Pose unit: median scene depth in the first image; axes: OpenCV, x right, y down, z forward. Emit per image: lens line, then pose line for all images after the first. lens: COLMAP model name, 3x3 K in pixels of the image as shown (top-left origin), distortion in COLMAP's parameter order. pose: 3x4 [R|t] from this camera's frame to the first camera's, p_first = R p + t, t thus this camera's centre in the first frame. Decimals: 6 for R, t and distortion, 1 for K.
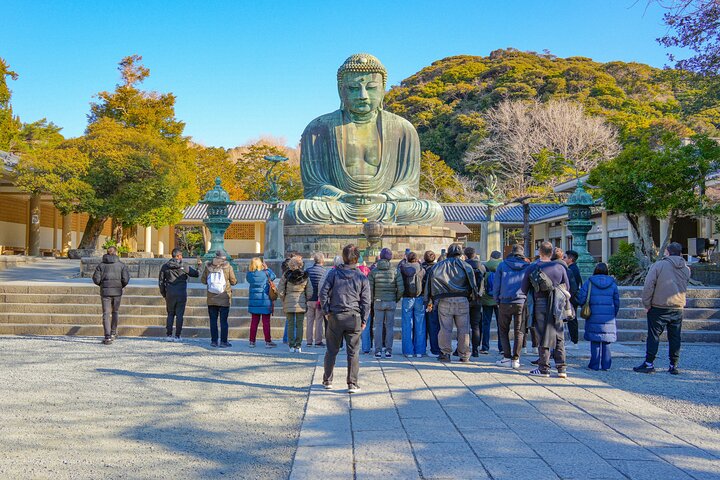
lens RADIAL K [[603.0, 0, 360.0], [0, 603.0, 240.0], [0, 0, 1]] dist [-0.003148, 0.000642]
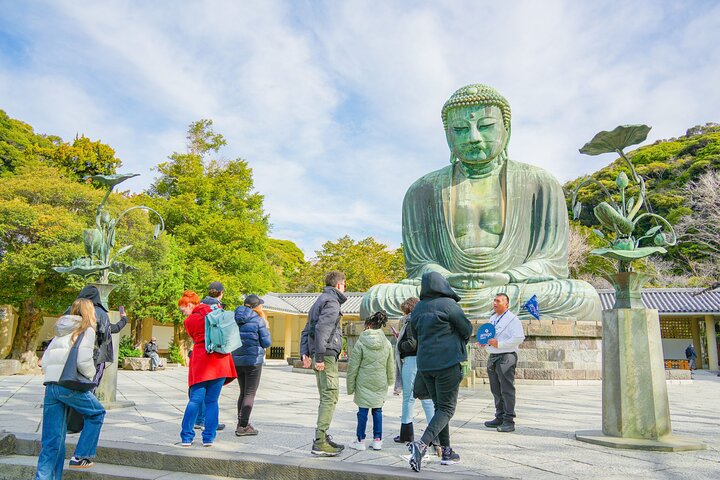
lens RADIAL K [[603.0, 0, 360.0], [0, 603.0, 240.0], [0, 0, 1]] dist [-0.003148, 0.000642]
pose [[0.955069, -0.048020, -0.292467, 0.077655], [0.002879, 0.988244, -0.152860, -0.009190], [0.296369, 0.145150, 0.943979, 0.291593]]
